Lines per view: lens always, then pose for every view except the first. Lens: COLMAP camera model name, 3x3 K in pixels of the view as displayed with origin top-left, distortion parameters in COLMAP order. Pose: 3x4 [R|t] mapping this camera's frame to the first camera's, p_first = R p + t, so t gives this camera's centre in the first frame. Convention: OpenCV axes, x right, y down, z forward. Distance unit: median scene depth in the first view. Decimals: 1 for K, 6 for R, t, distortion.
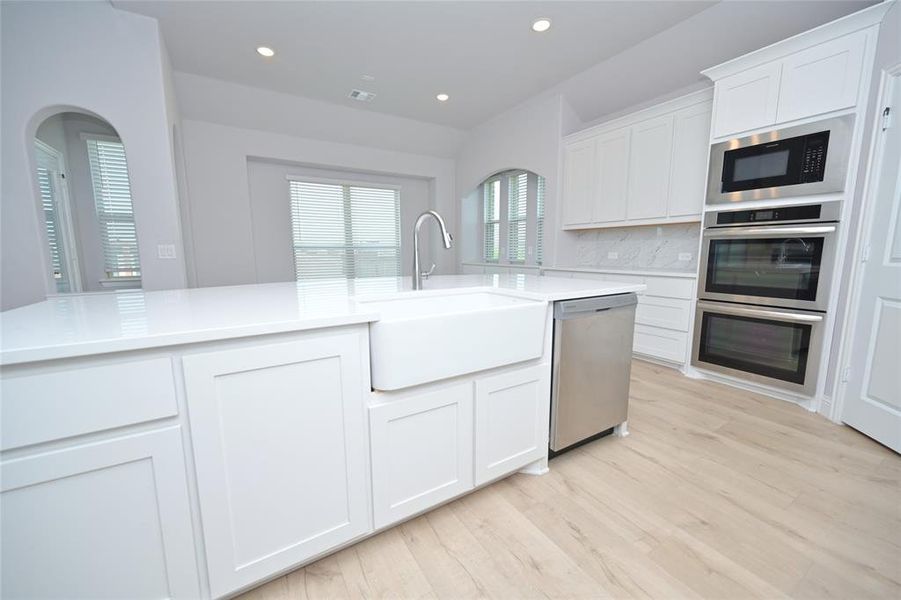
lens RADIAL K [[362.3, 0, 435.8], [0, 362.3, 300.3], [0, 0, 1]] dist [-0.003049, 0.000323]
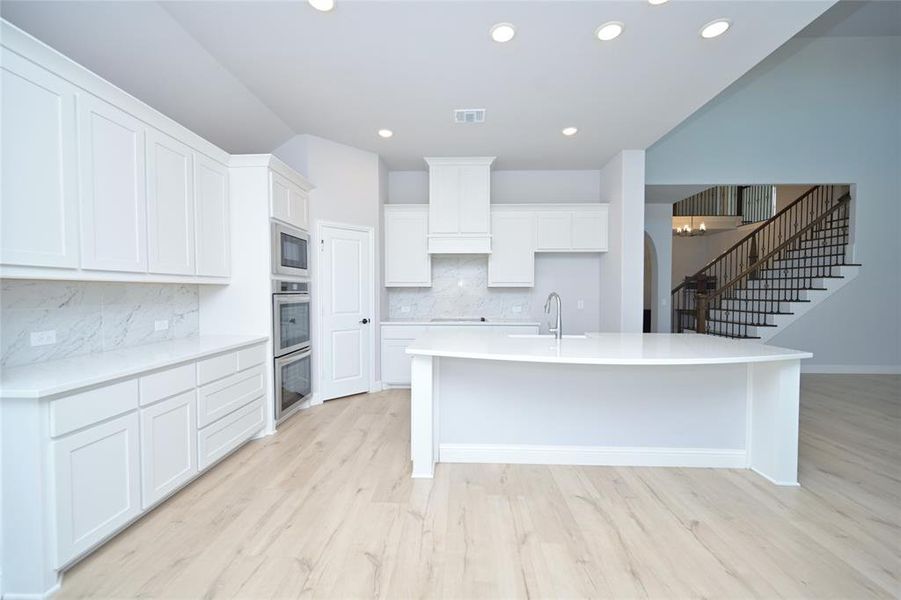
lens RADIAL K [[362.3, 0, 447.1], [0, 362.3, 301.2], [0, 0, 1]] dist [-0.003049, 0.000323]
pose [[-0.846081, -0.011661, 0.532926, -0.324010], [0.075259, 0.987133, 0.141082, -0.316436], [-0.527714, 0.159474, -0.834317, 1.774191]]
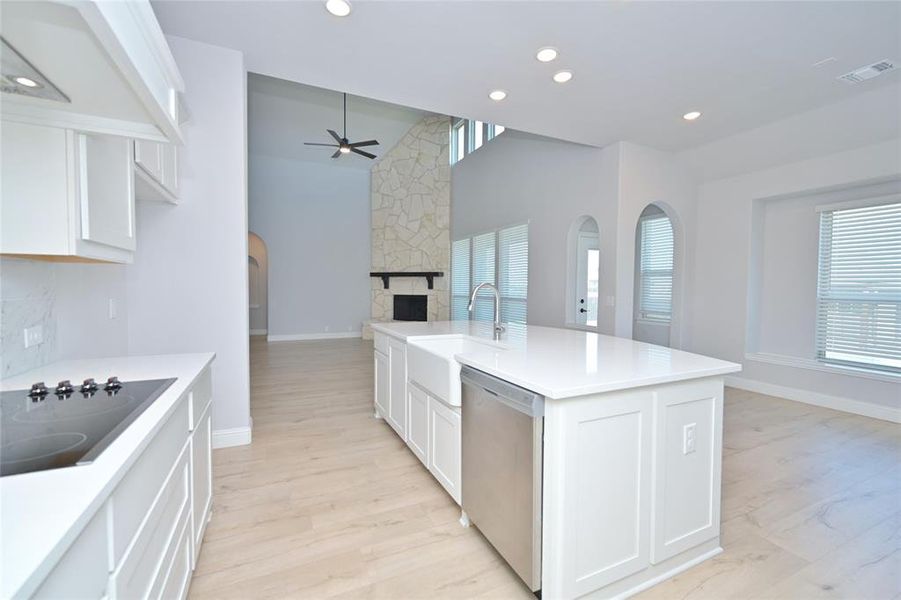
lens RADIAL K [[375.8, 0, 460.0], [0, 375.8, 301.4], [0, 0, 1]] dist [-0.002671, -0.000367]
pose [[-0.081139, 0.044529, -0.995708, 0.911905], [-0.141140, 0.988421, 0.055705, -0.156030], [0.986659, 0.145054, -0.073915, 0.646097]]
